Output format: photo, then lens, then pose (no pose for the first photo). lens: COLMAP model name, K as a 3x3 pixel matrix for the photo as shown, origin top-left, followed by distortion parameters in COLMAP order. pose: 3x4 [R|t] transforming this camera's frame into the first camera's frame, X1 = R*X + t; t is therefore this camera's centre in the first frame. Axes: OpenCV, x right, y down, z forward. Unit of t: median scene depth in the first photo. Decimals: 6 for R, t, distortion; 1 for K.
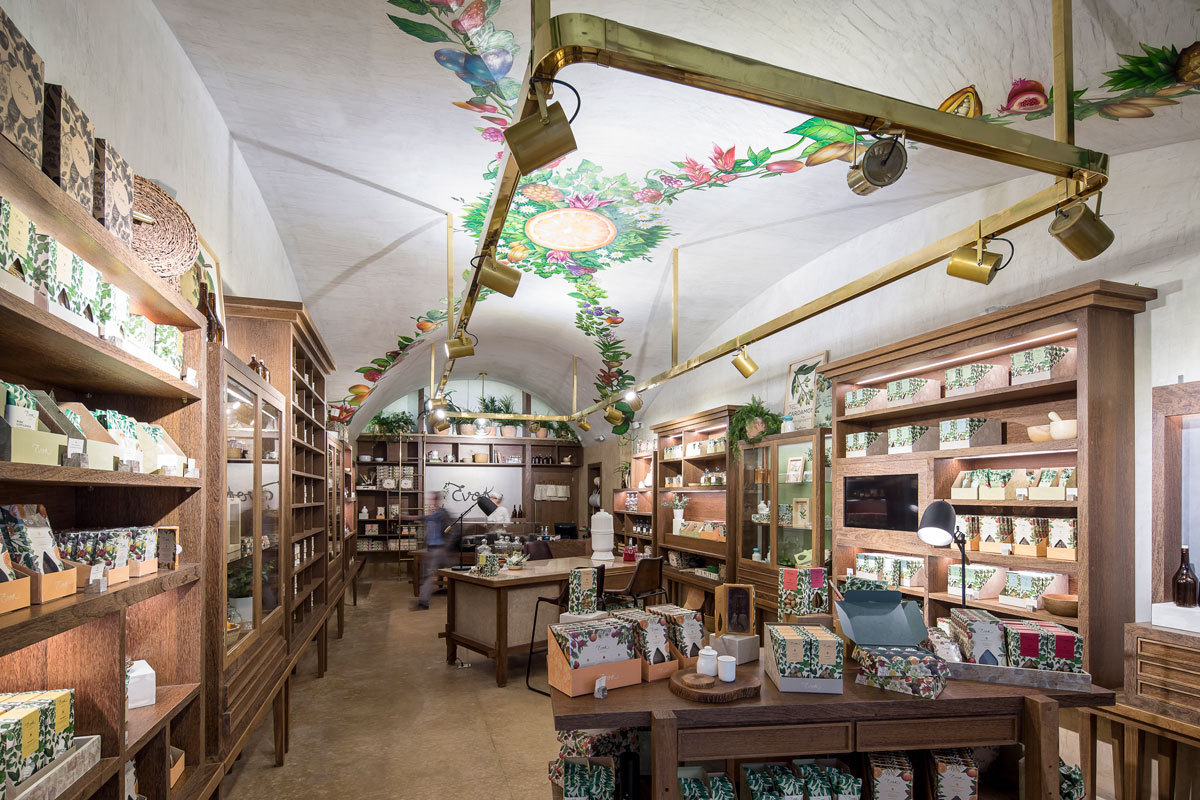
lens RADIAL K [[587.7, 0, 601.3], [0, 587.7, 495.1], [0, 0, 1]] dist [0.008870, -0.005258]
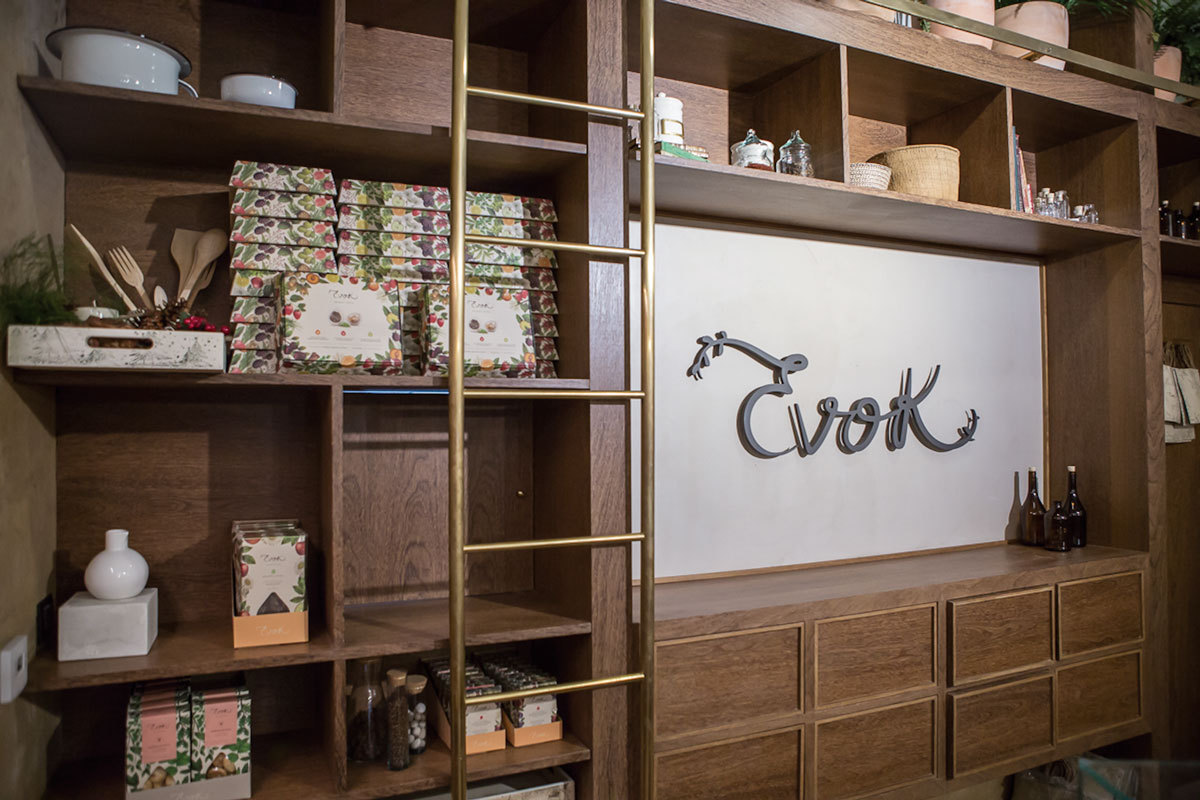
lens RADIAL K [[803.1, 0, 597.2], [0, 803.1, 409.2], [0, 0, 1]] dist [-0.049985, -0.001935]
pose [[0.994048, -0.004227, 0.108864, -0.575575], [0.004894, 0.999971, -0.005863, -0.002383], [-0.108836, 0.006361, 0.994039, 1.475332]]
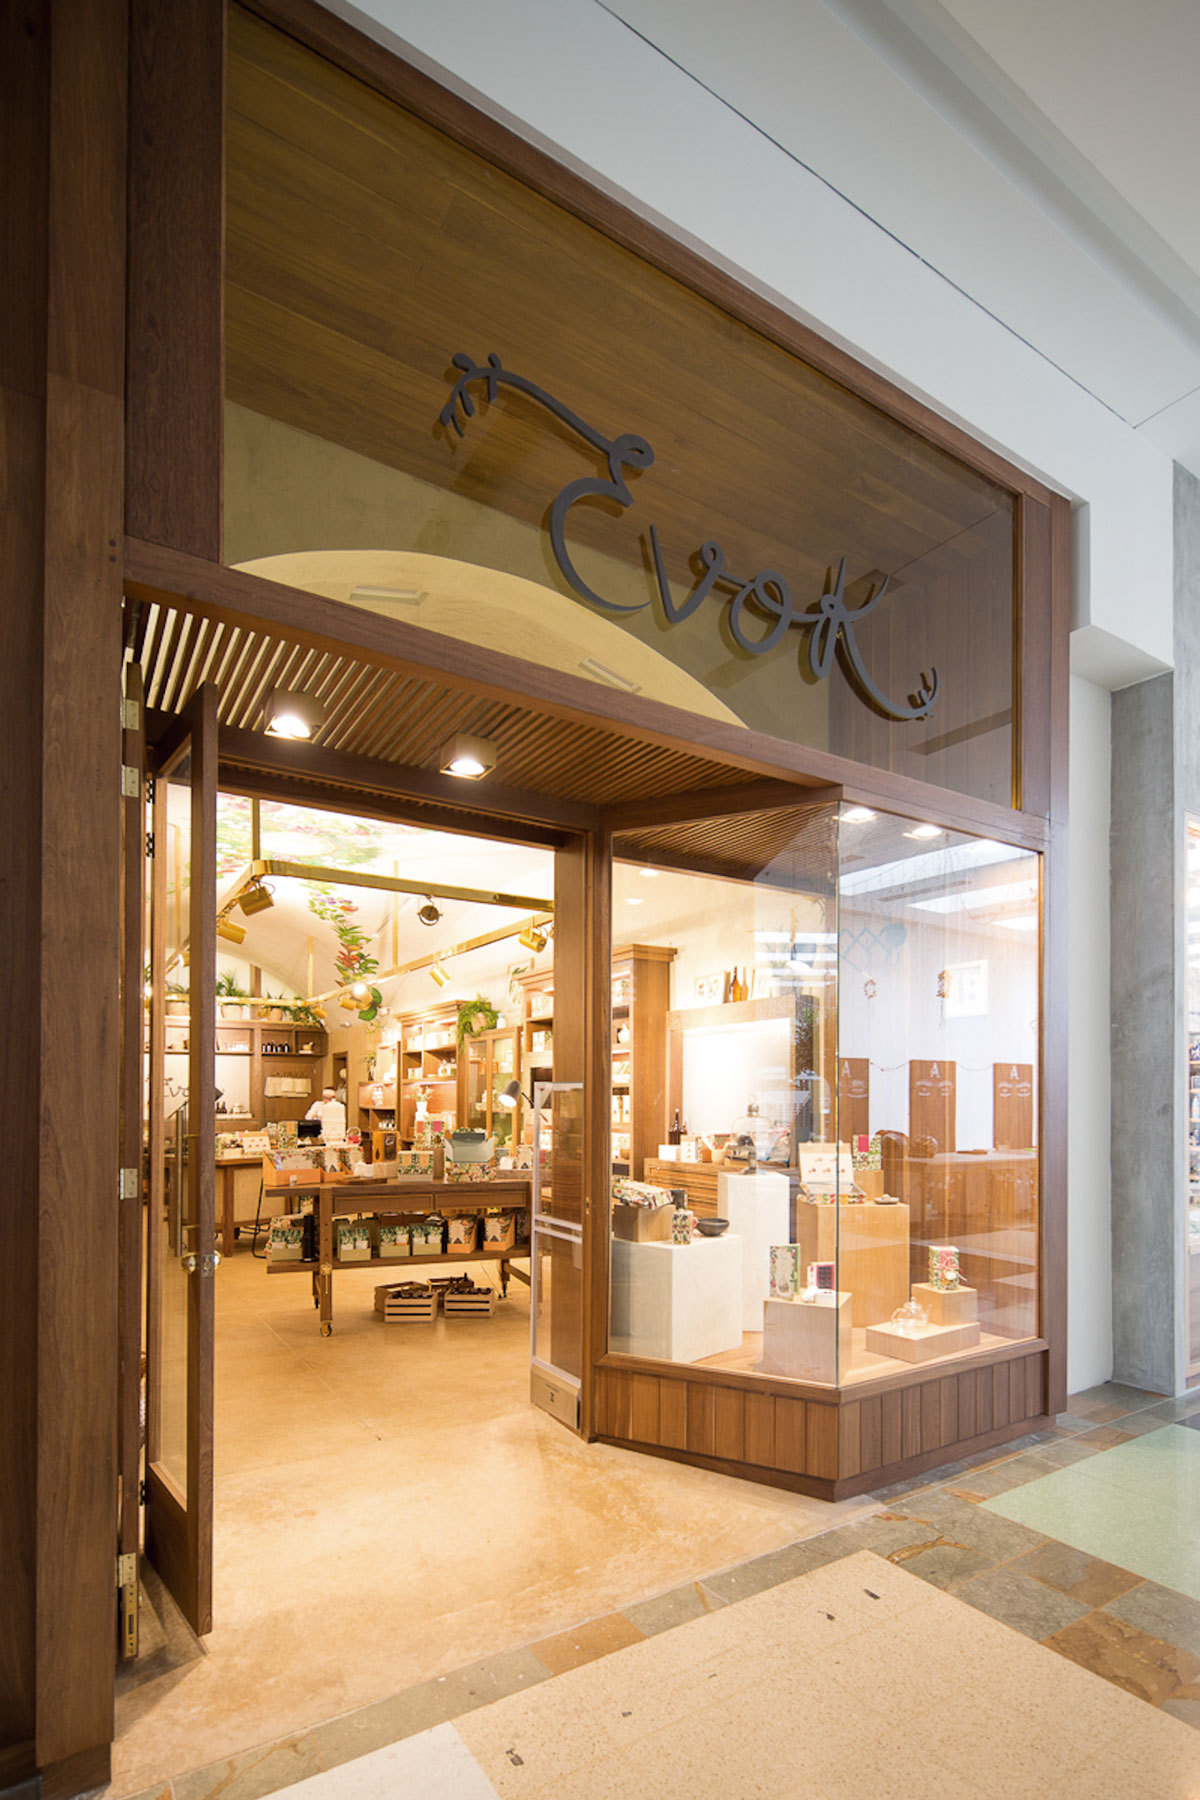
lens RADIAL K [[881.6, 0, 594.1], [0, 881.6, 1099.7], [0, 0, 1]] dist [0.008870, -0.005258]
pose [[0.972257, 0.001029, 0.233914, 0.084680], [-0.000824, 0.999999, -0.000976, 0.027435], [-0.233914, 0.000756, 0.972257, -0.591963]]
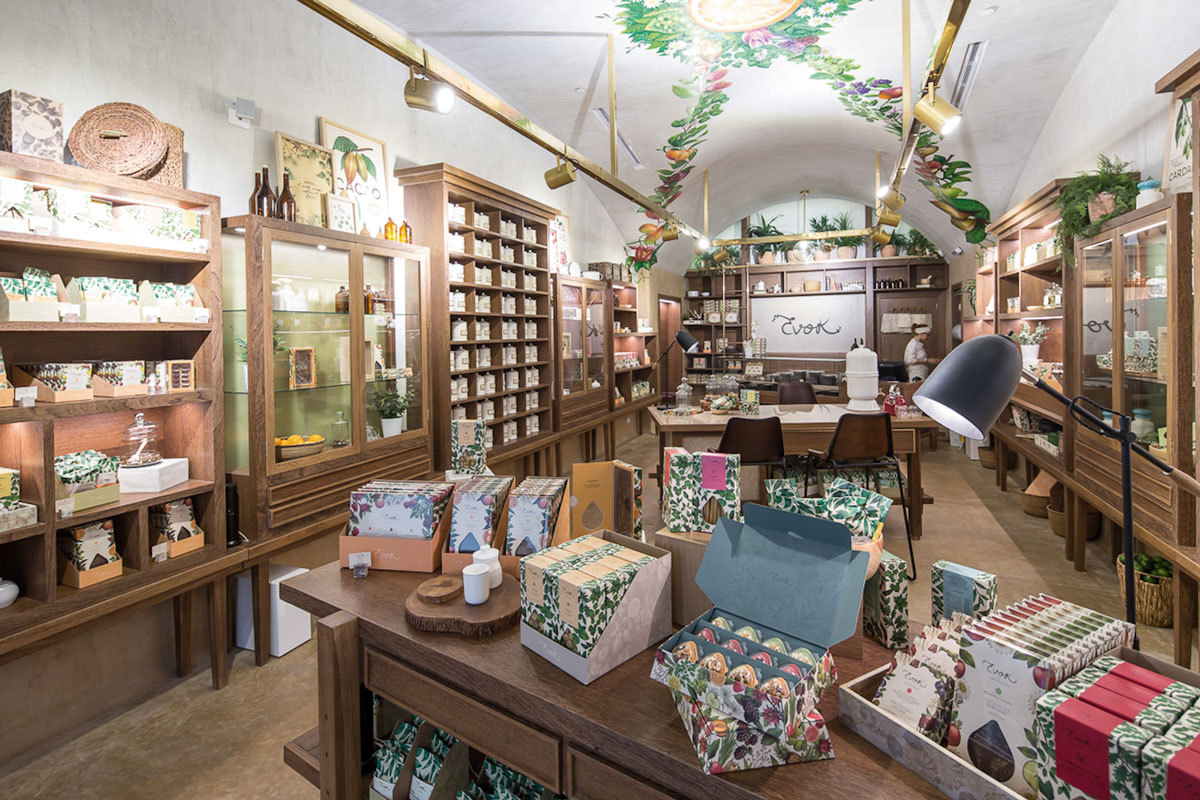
lens RADIAL K [[587.7, 0, 589.8], [0, 587.7, 336.0], [0, 0, 1]] dist [0.008870, -0.005258]
pose [[0.744908, -0.006046, -0.667140, 0.258721], [0.015324, 0.999850, 0.008049, 0.000756], [0.666991, -0.016219, 0.744889, 0.194671]]
